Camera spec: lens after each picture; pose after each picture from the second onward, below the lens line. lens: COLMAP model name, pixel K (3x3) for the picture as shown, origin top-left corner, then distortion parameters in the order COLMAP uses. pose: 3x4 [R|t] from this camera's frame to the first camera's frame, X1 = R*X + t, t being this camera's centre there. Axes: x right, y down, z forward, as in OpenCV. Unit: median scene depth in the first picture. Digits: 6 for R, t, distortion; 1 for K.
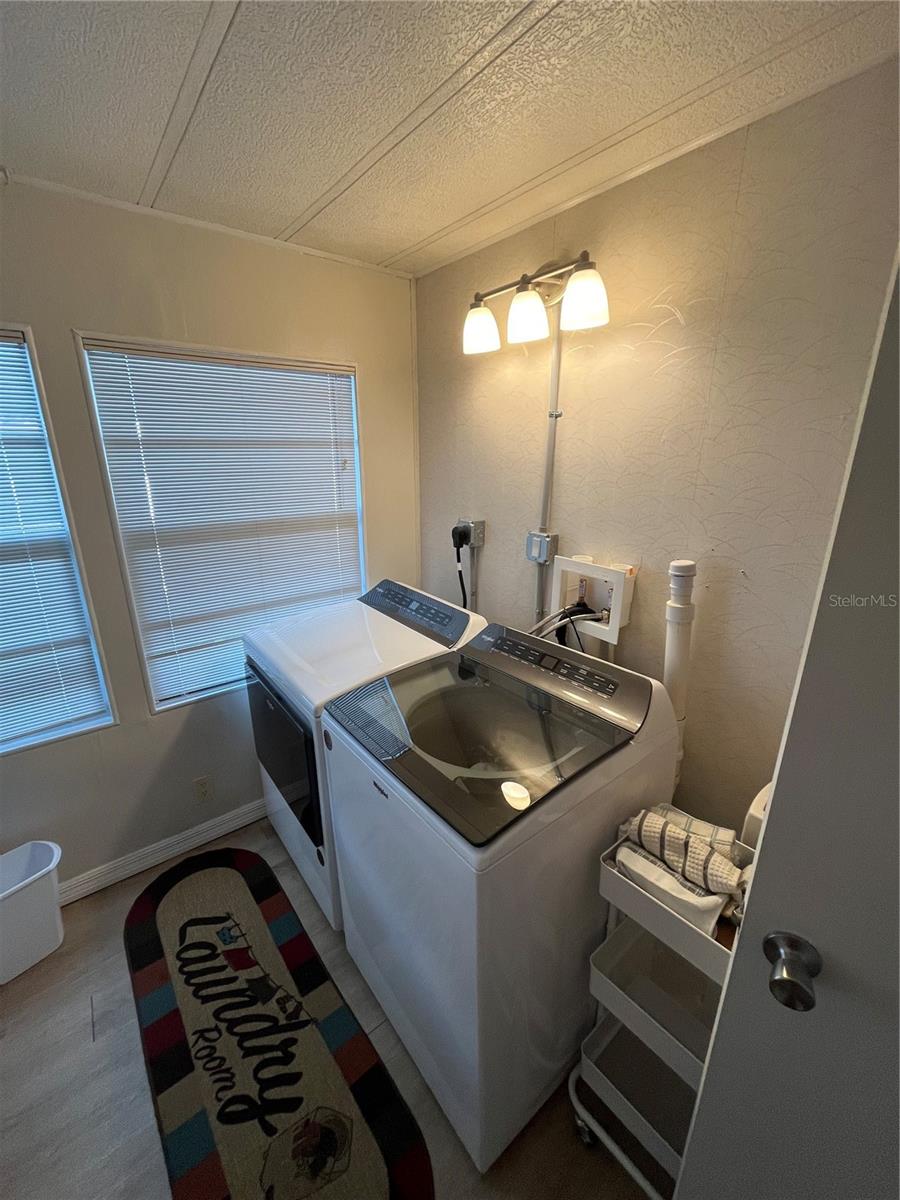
lens RADIAL K [[485.9, 0, 448.1], [0, 485.9, 599.3], [0, 0, 1]] dist [0.000896, -0.000771]
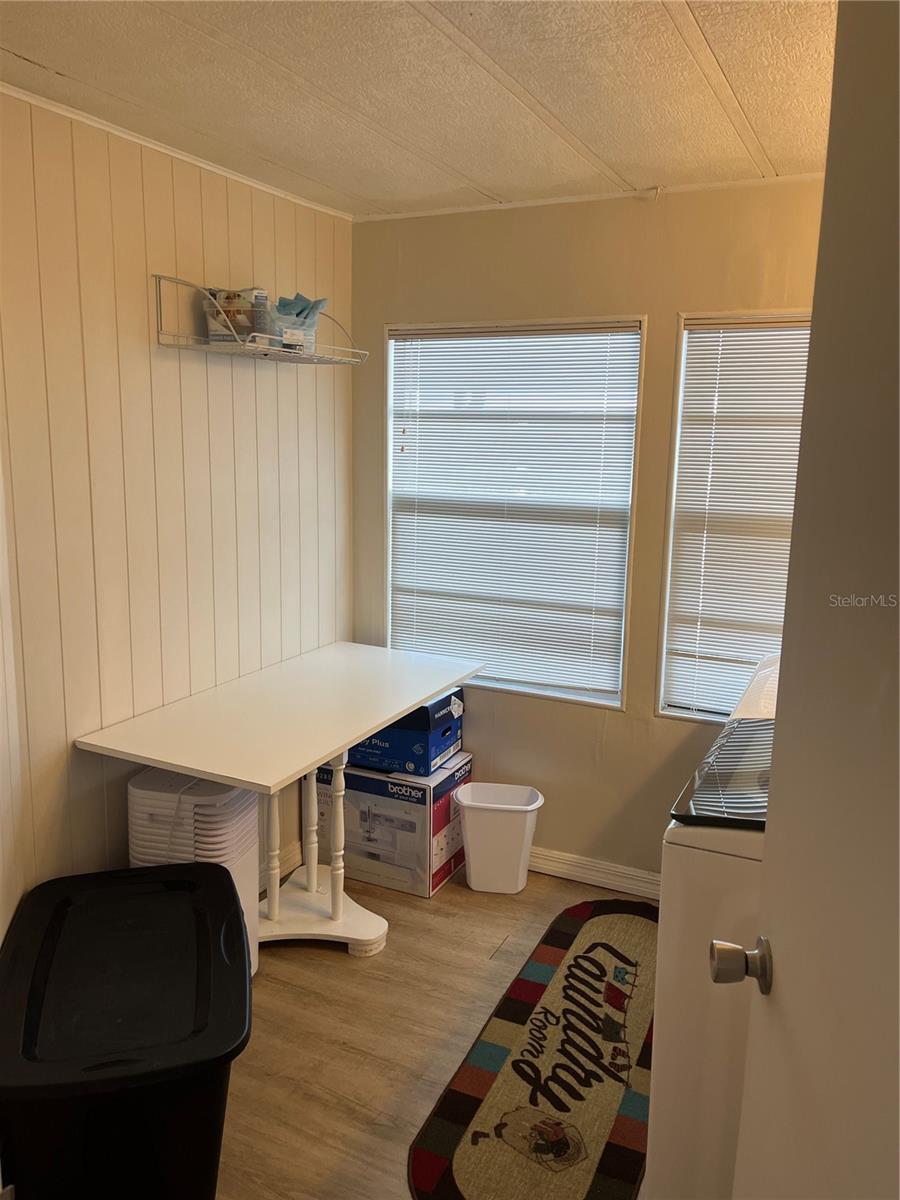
lens RADIAL K [[912.4, 0, 447.7], [0, 912.4, 599.7], [0, 0, 1]] dist [0.071338, -0.099005]
pose [[0.437950, 0.169721, -0.882833, 0.821863], [-0.280408, 0.958815, 0.045225, 0.078532], [0.854149, 0.227748, 0.467504, -0.192069]]
